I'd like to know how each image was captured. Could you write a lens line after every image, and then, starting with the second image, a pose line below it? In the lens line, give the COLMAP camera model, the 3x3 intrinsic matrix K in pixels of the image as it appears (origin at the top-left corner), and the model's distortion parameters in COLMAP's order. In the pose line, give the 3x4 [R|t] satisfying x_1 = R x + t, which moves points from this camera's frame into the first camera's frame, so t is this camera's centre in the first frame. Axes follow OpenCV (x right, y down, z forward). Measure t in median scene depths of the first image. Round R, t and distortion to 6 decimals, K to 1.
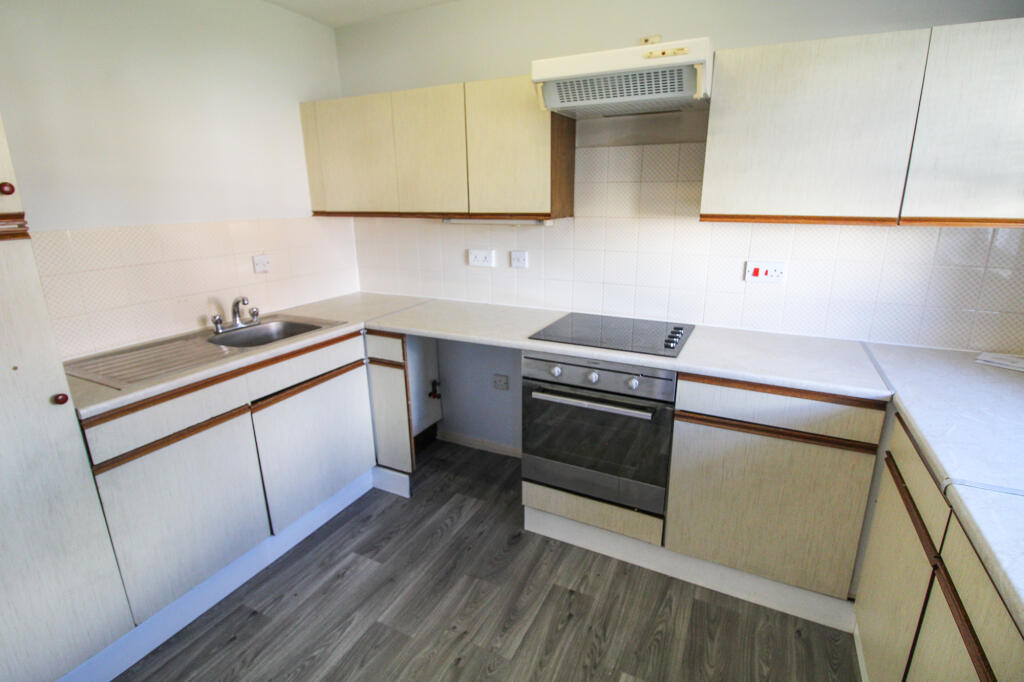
lens RADIAL K [[482.9, 0, 532.3], [0, 482.9, 330.3], [0, 0, 1]] dist [0.001642, -0.015413]
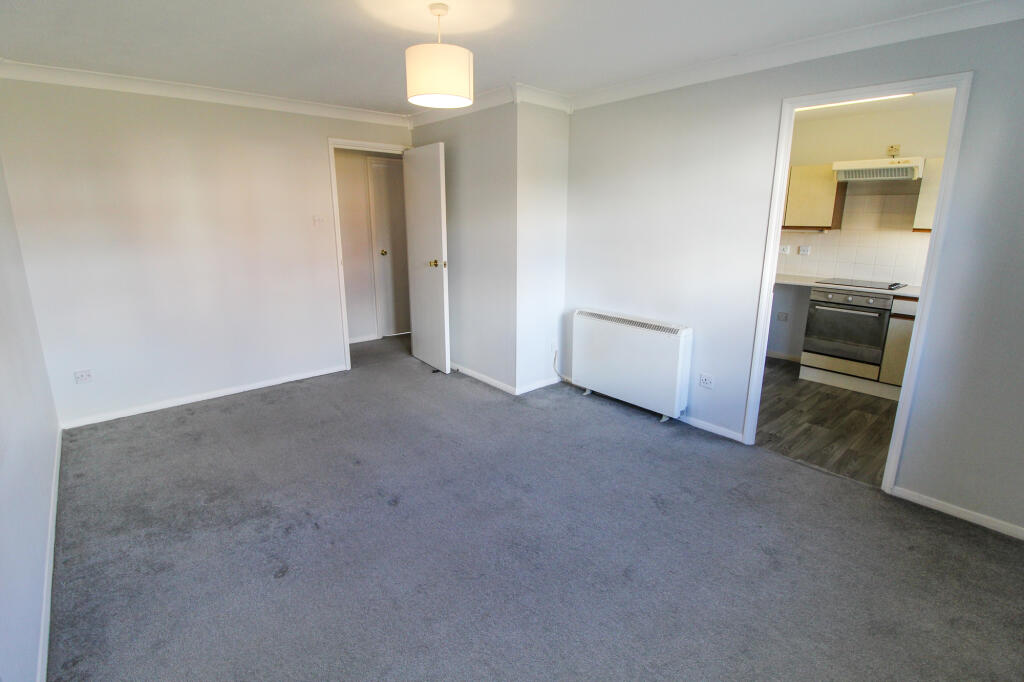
lens RADIAL K [[482.9, 0, 532.3], [0, 482.9, 330.3], [0, 0, 1]] dist [0.001642, -0.015413]
pose [[0.924219, 0.098090, -0.369051, -0.382510], [-0.110241, 0.993833, -0.011927, 0.416372], [0.365605, 0.051708, 0.929333, -1.561476]]
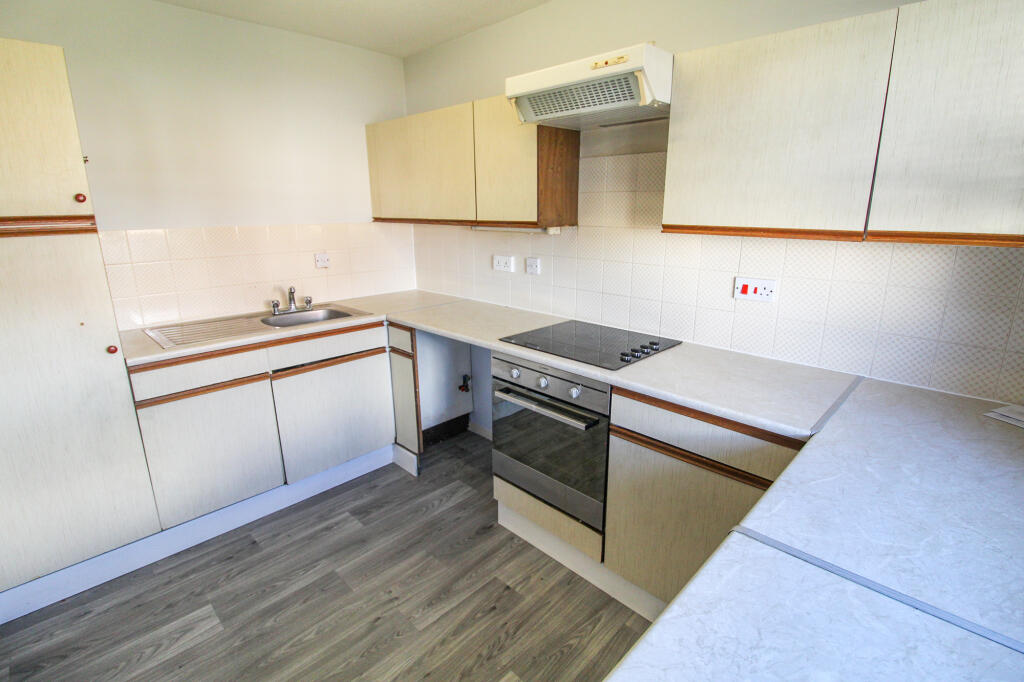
lens RADIAL K [[482.9, 0, 532.3], [0, 482.9, 330.3], [0, 0, 1]] dist [0.001642, -0.015413]
pose [[0.952811, 0.079651, -0.292928, 0.378980], [-0.084292, 0.996436, -0.003232, -0.006730], [0.291626, 0.027771, 0.956129, 0.014453]]
